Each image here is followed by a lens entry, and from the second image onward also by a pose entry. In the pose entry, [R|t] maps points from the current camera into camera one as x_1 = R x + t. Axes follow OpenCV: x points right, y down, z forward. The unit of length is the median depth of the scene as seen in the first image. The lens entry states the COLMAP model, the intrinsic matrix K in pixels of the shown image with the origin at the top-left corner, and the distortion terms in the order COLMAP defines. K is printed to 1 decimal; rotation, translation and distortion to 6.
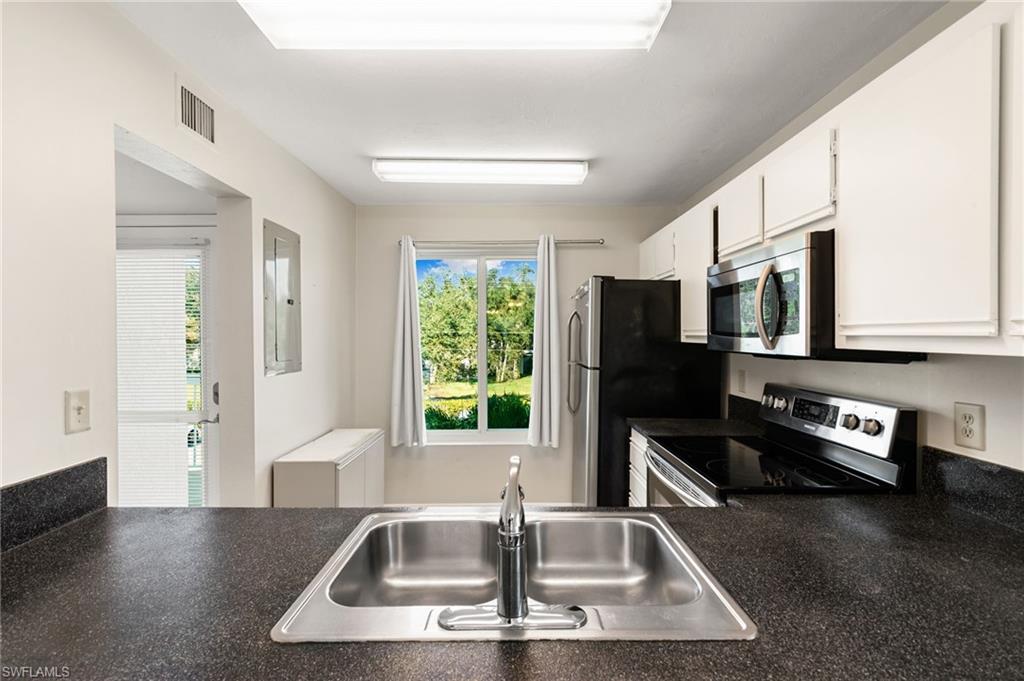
lens RADIAL K [[454.4, 0, 513.8], [0, 454.4, 341.0], [0, 0, 1]] dist [0.004417, -0.000318]
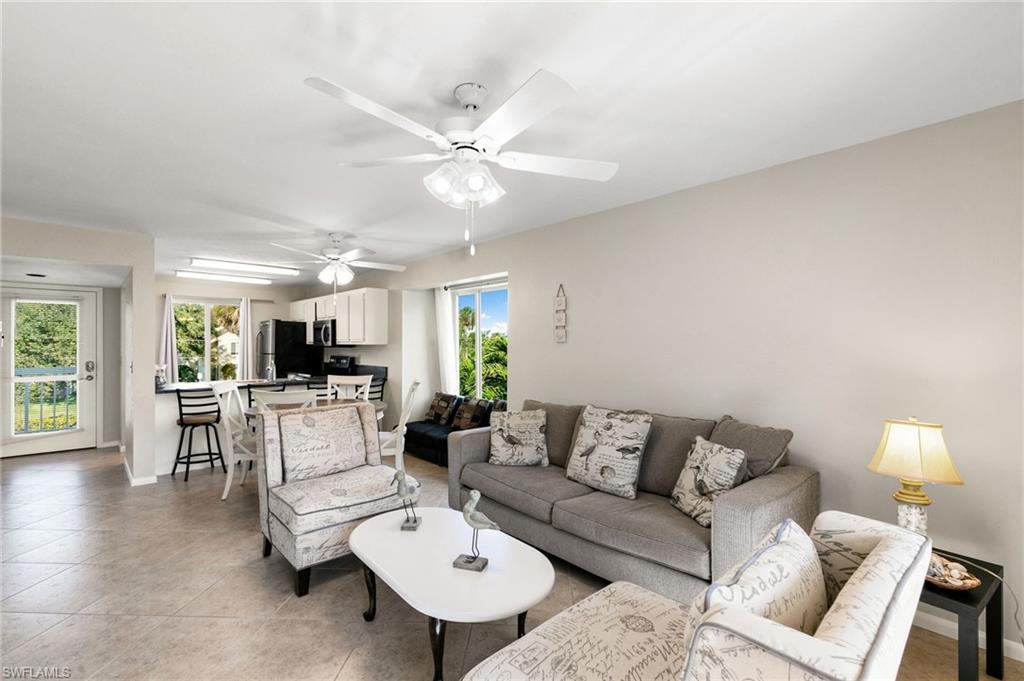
lens RADIAL K [[456.7, 0, 510.9], [0, 456.7, 343.4], [0, 0, 1]] dist [0.005275, 0.000393]
pose [[0.740907, 0.002171, 0.671604, -0.924198], [0.005759, 0.999937, -0.009585, 0.051297], [-0.671583, 0.010969, 0.740848, -3.027002]]
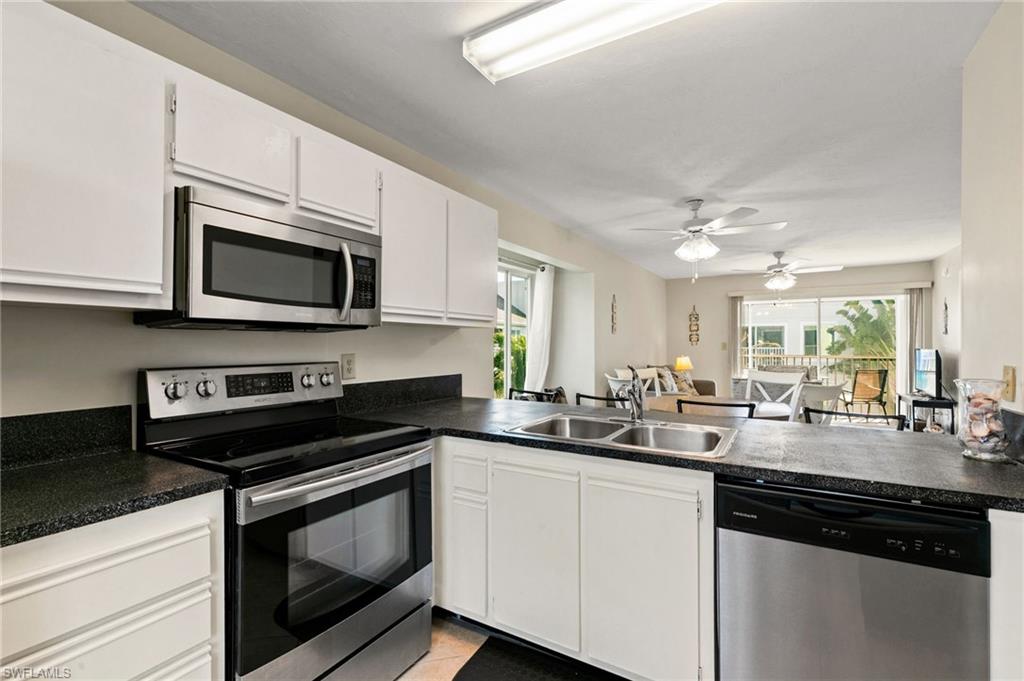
lens RADIAL K [[454.4, 0, 513.8], [0, 454.4, 341.0], [0, 0, 1]] dist [0.004417, -0.000318]
pose [[-0.854530, 0.002425, 0.519396, -0.334907], [0.005109, 0.999980, 0.003737, 0.061599], [-0.519376, 0.005847, -0.854526, 1.588479]]
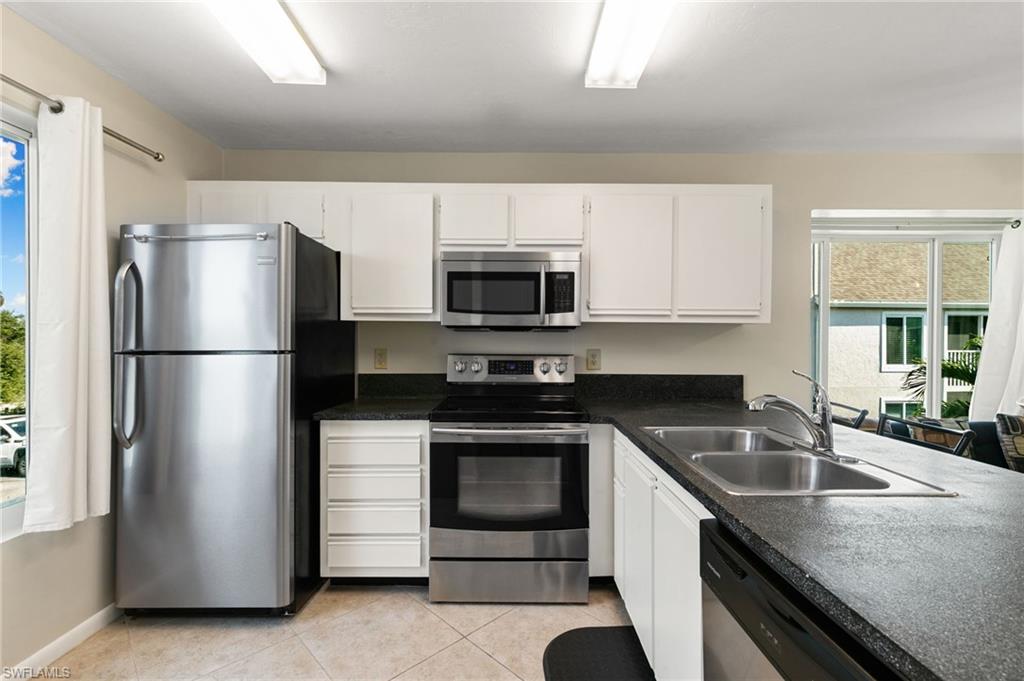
lens RADIAL K [[456.7, 0, 510.9], [0, 456.7, 343.4], [0, 0, 1]] dist [0.005275, 0.000393]
pose [[0.006141, -0.006196, 0.999962, -0.838323], [0.003684, 0.999974, 0.006173, 0.069253], [-0.999974, 0.003646, 0.006163, 1.006596]]
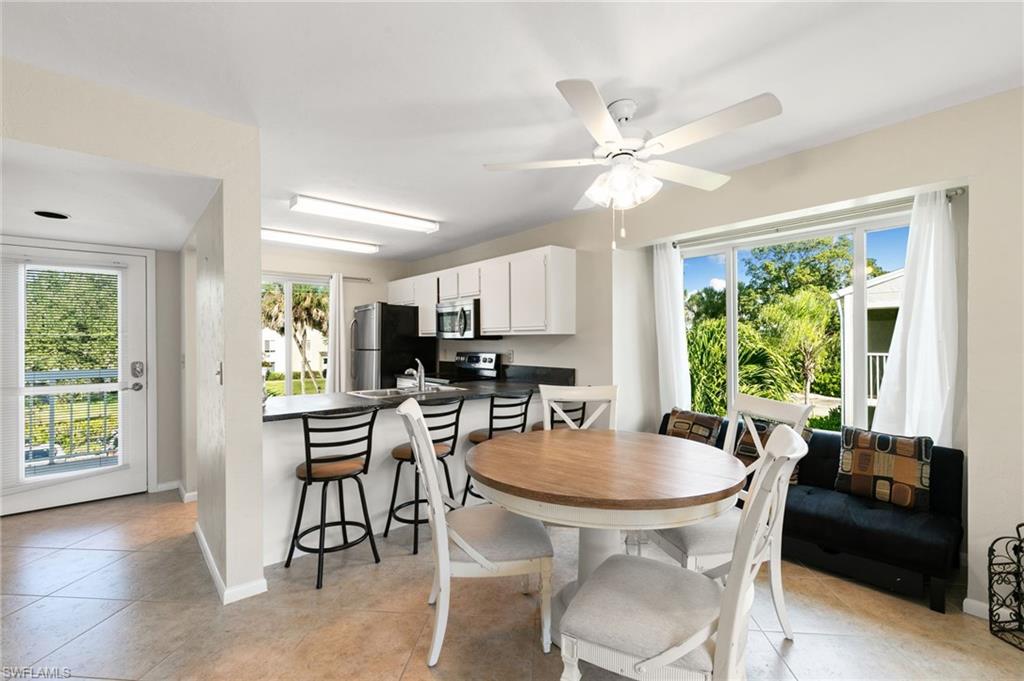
lens RADIAL K [[454.4, 0, 513.8], [0, 454.4, 341.0], [0, 0, 1]] dist [0.004417, -0.000318]
pose [[0.766512, -0.002283, 0.642226, -0.970749], [0.010627, 0.999902, -0.009130, 0.072665], [-0.642142, 0.013823, 0.766461, -1.331209]]
